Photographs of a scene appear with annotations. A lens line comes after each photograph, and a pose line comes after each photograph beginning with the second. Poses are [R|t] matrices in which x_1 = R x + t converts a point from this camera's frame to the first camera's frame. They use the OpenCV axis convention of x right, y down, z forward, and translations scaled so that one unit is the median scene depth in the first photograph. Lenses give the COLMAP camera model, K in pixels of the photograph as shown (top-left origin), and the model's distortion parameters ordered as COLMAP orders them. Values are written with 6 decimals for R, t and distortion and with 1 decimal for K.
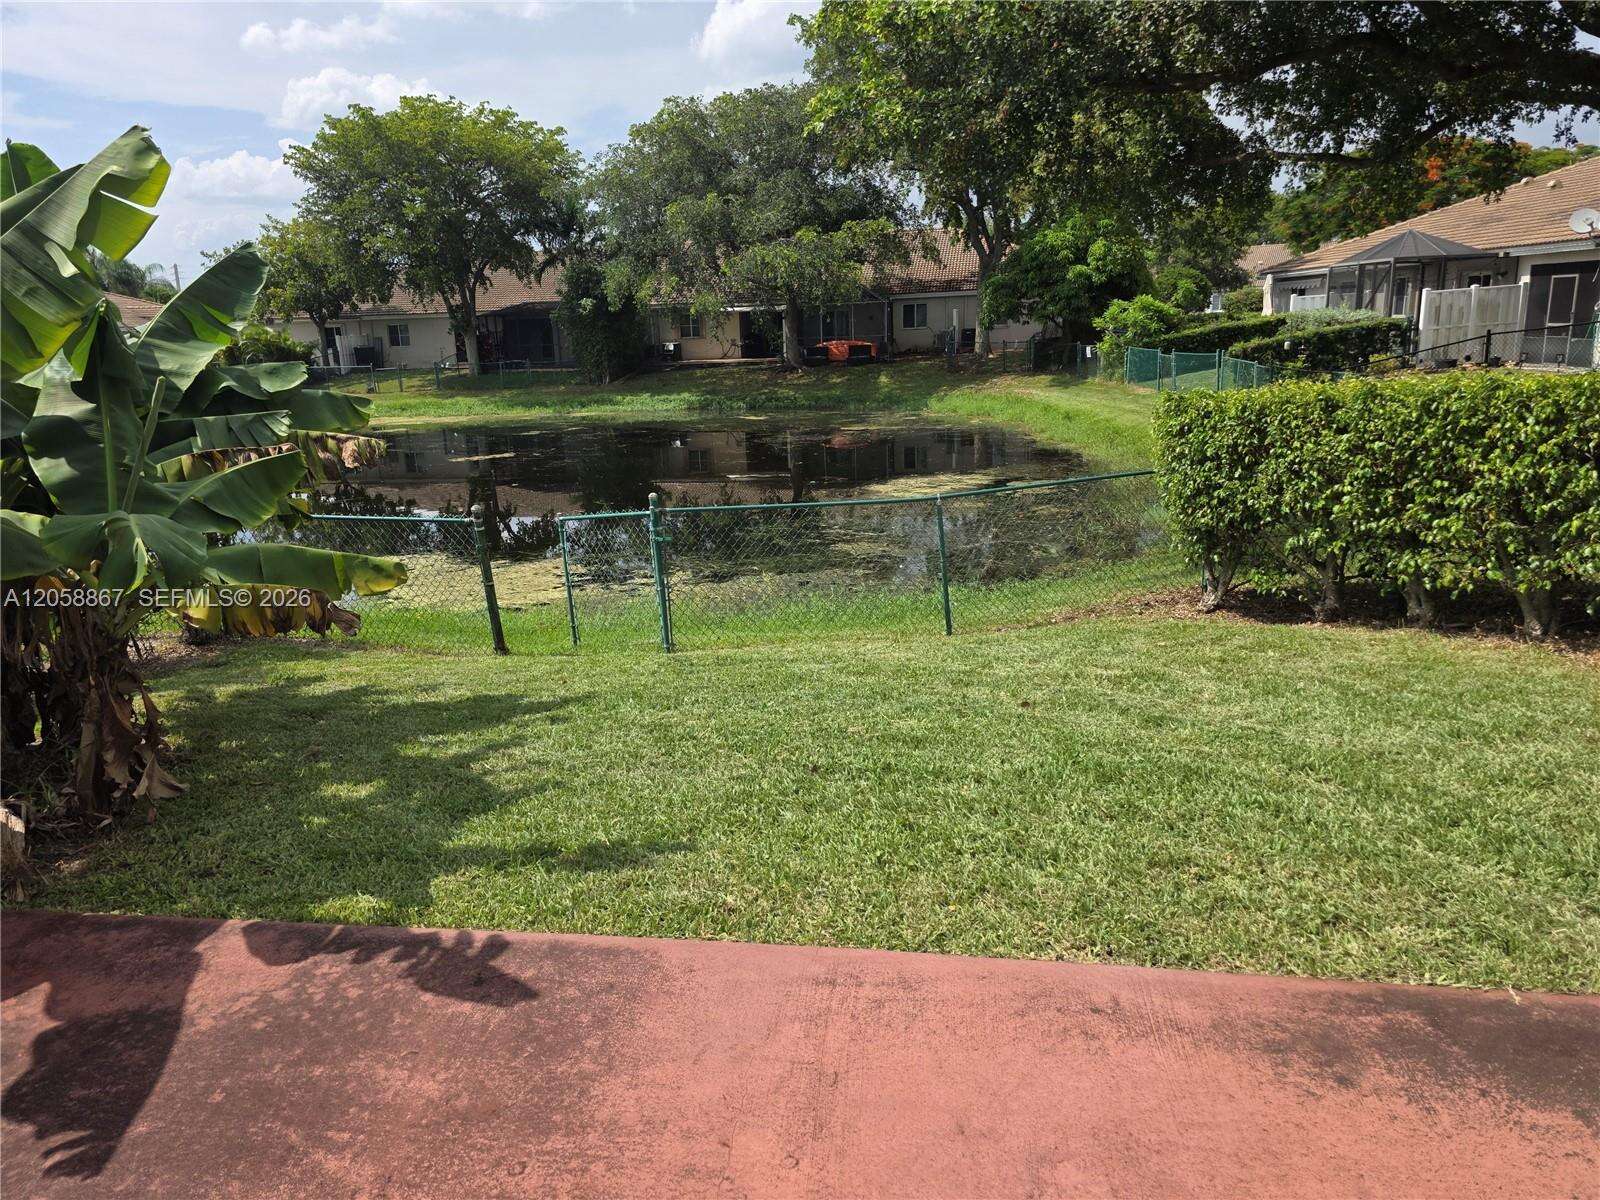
lens RADIAL K [[1044.0, 0, 789.4], [0, 1044.0, 591.5], [0, 0, 1]] dist [0.042439, -0.052620]
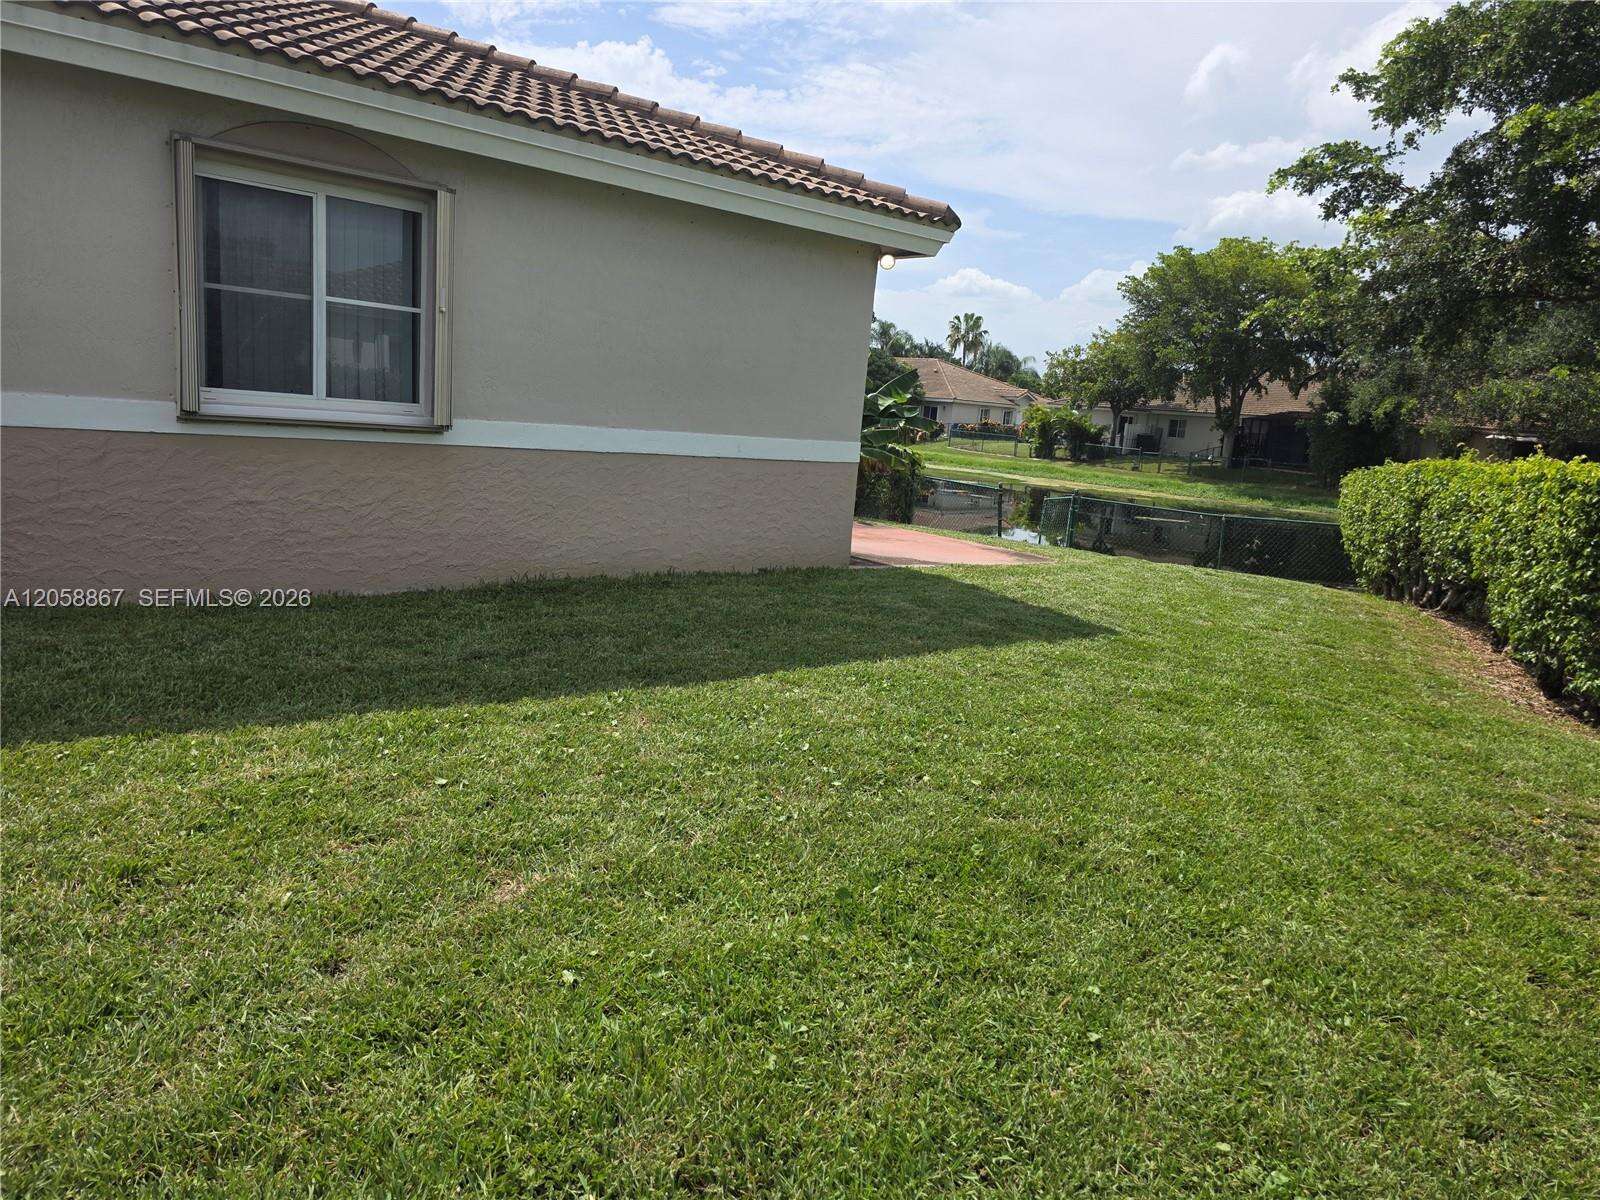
lens RADIAL K [[1044.0, 0, 789.4], [0, 1044.0, 591.5], [0, 0, 1]] dist [0.042439, -0.052620]
pose [[0.720770, 0.211264, -0.660196, 0.147192], [-0.269222, 0.962973, 0.014230, 0.037665], [0.638757, 0.167483, 0.750959, -0.151142]]
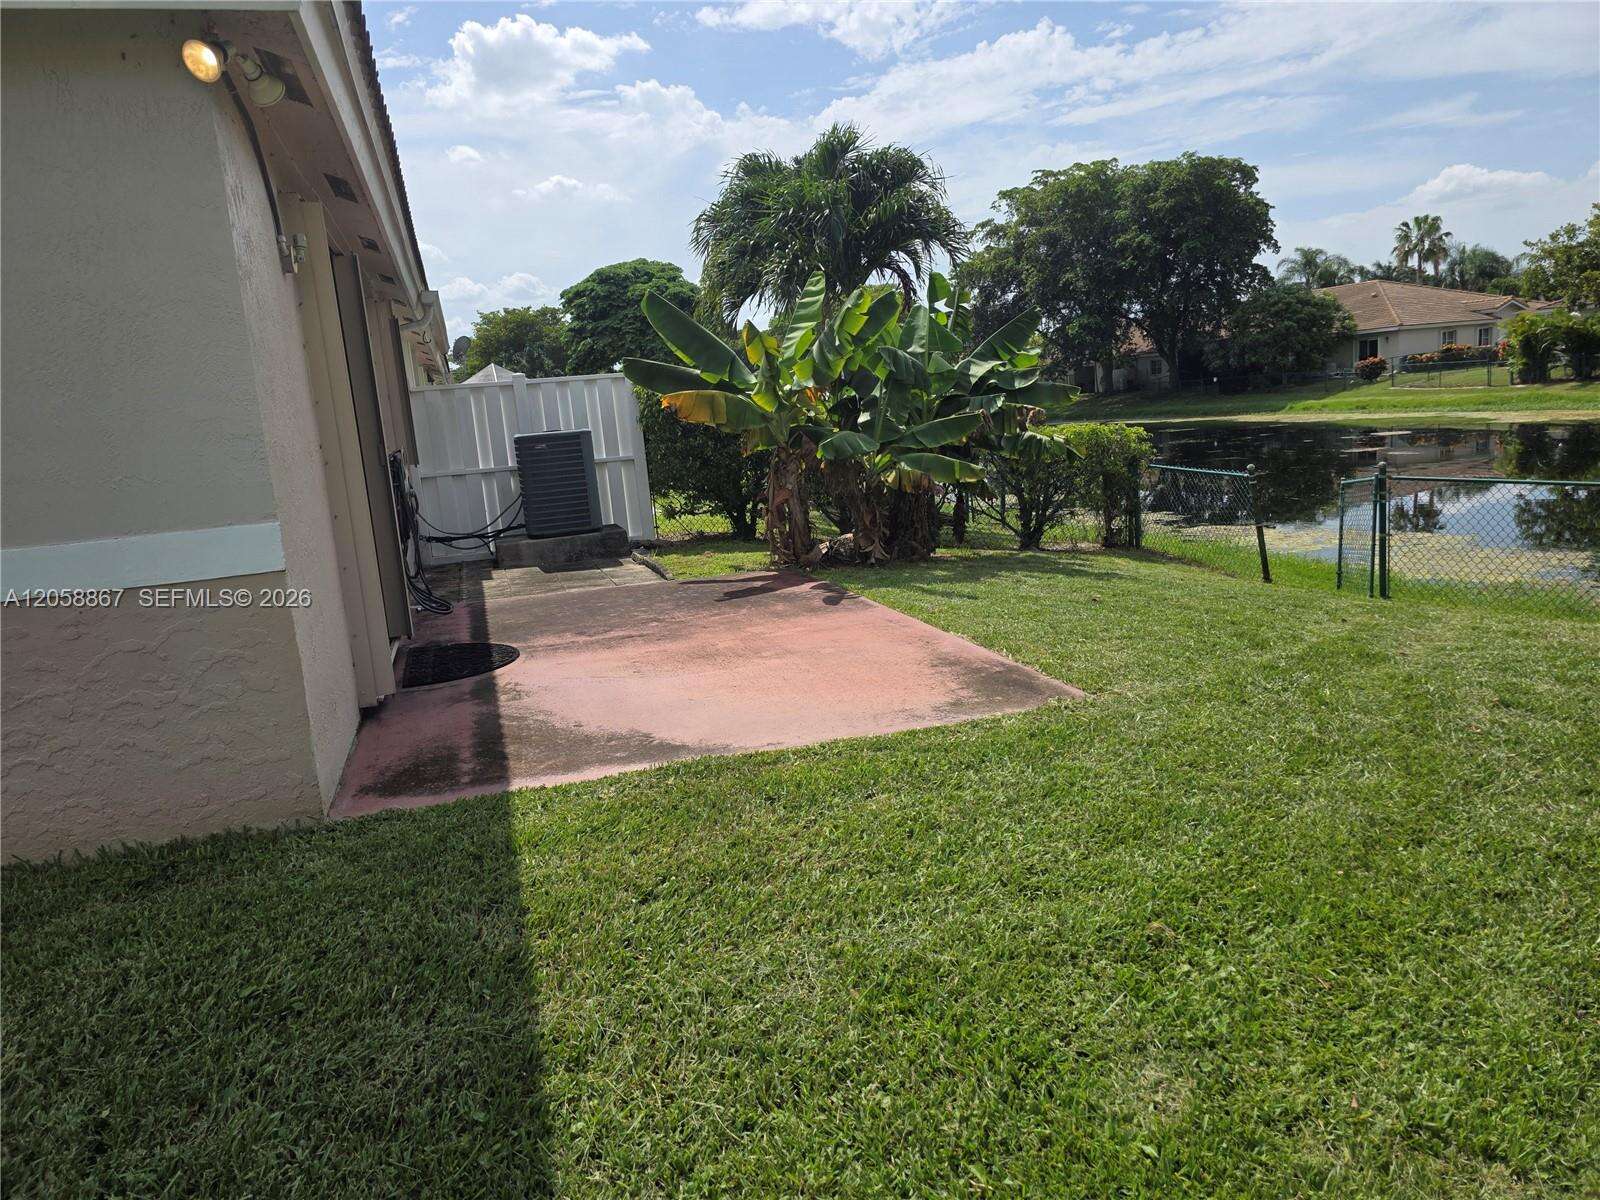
lens RADIAL K [[1044.0, 0, 789.4], [0, 1044.0, 591.5], [0, 0, 1]] dist [0.042439, -0.052620]
pose [[0.403536, 0.162203, -0.900471, 0.111559], [-0.155506, 0.982001, 0.107201, 0.003877], [0.901652, 0.096770, 0.421497, -0.012477]]
